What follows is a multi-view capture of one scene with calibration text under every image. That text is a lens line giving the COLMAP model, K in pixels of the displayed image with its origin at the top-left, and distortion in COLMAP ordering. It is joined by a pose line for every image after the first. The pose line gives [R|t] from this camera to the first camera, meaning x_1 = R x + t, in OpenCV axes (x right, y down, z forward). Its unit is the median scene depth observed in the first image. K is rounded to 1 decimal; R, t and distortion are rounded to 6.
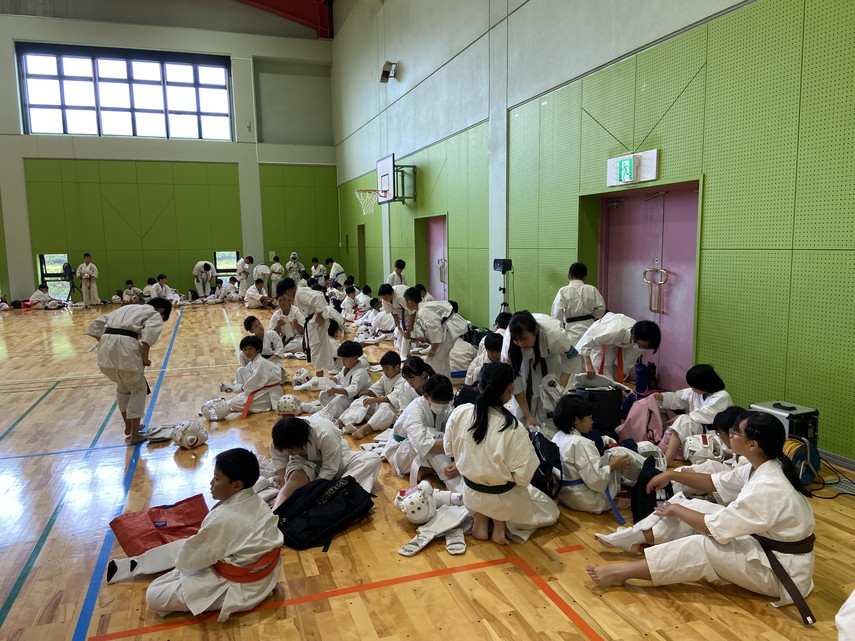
lens RADIAL K [[640.4, 0, 420.2], [0, 640.4, 324.7], [0, 0, 1]] dist [0.109199, -0.135037]
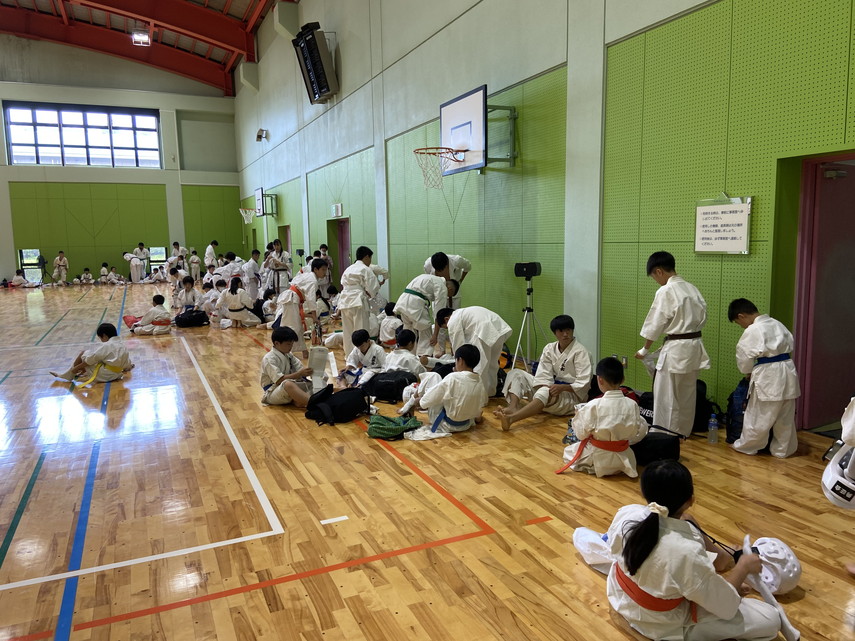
lens RADIAL K [[640.4, 0, 423.7], [0, 640.4, 319.2], [0, 0, 1]] dist [0.109199, -0.135037]
pose [[0.995486, -0.012688, 0.094052, 0.161280], [0.013293, 0.999895, -0.005808, 0.067126], [-0.093968, 0.007032, 0.995550, -0.525060]]
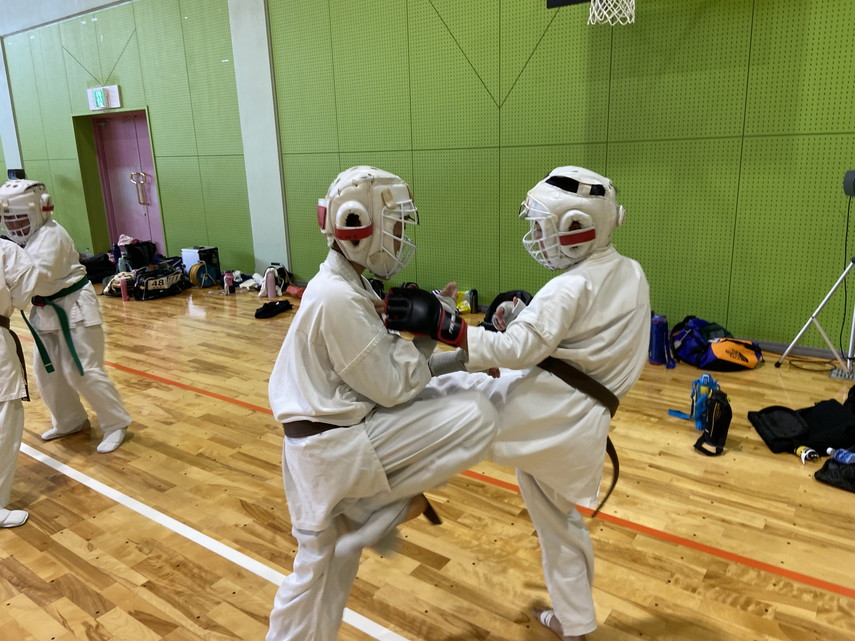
lens RADIAL K [[640.4, 0, 419.6], [0, 640.4, 314.2], [0, 0, 1]] dist [0.109199, -0.135037]
pose [[0.814715, -0.148768, 0.560452, 0.010442], [0.089700, 0.987228, 0.131658, 0.034059], [-0.572881, -0.056991, 0.817655, -0.206714]]
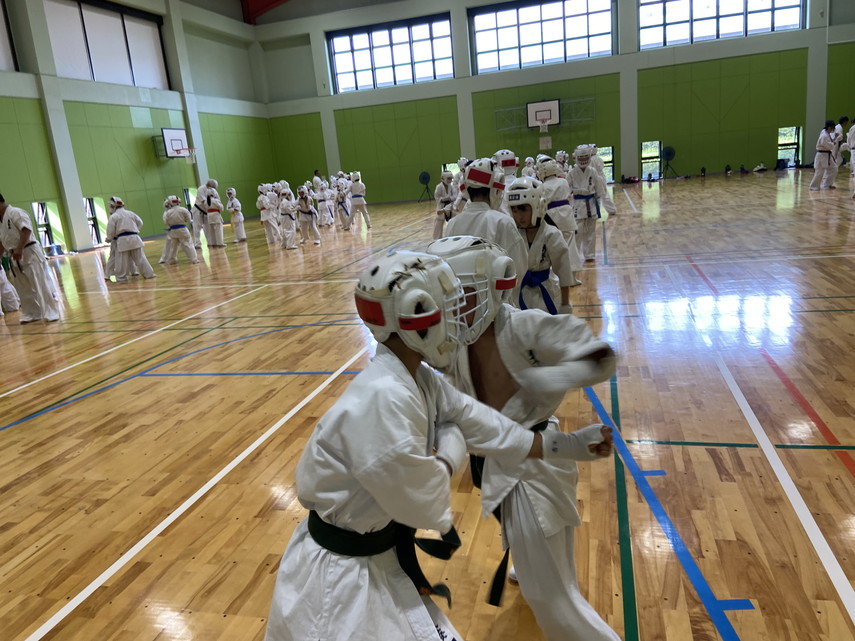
lens RADIAL K [[640.4, 0, 416.0], [0, 640.4, 313.4], [0, 0, 1]] dist [0.109199, -0.135037]
pose [[0.828168, 0.063257, -0.556899, -0.214681], [0.010145, 0.991756, 0.127739, 0.073836], [0.560389, -0.111439, 0.820698, -0.456199]]
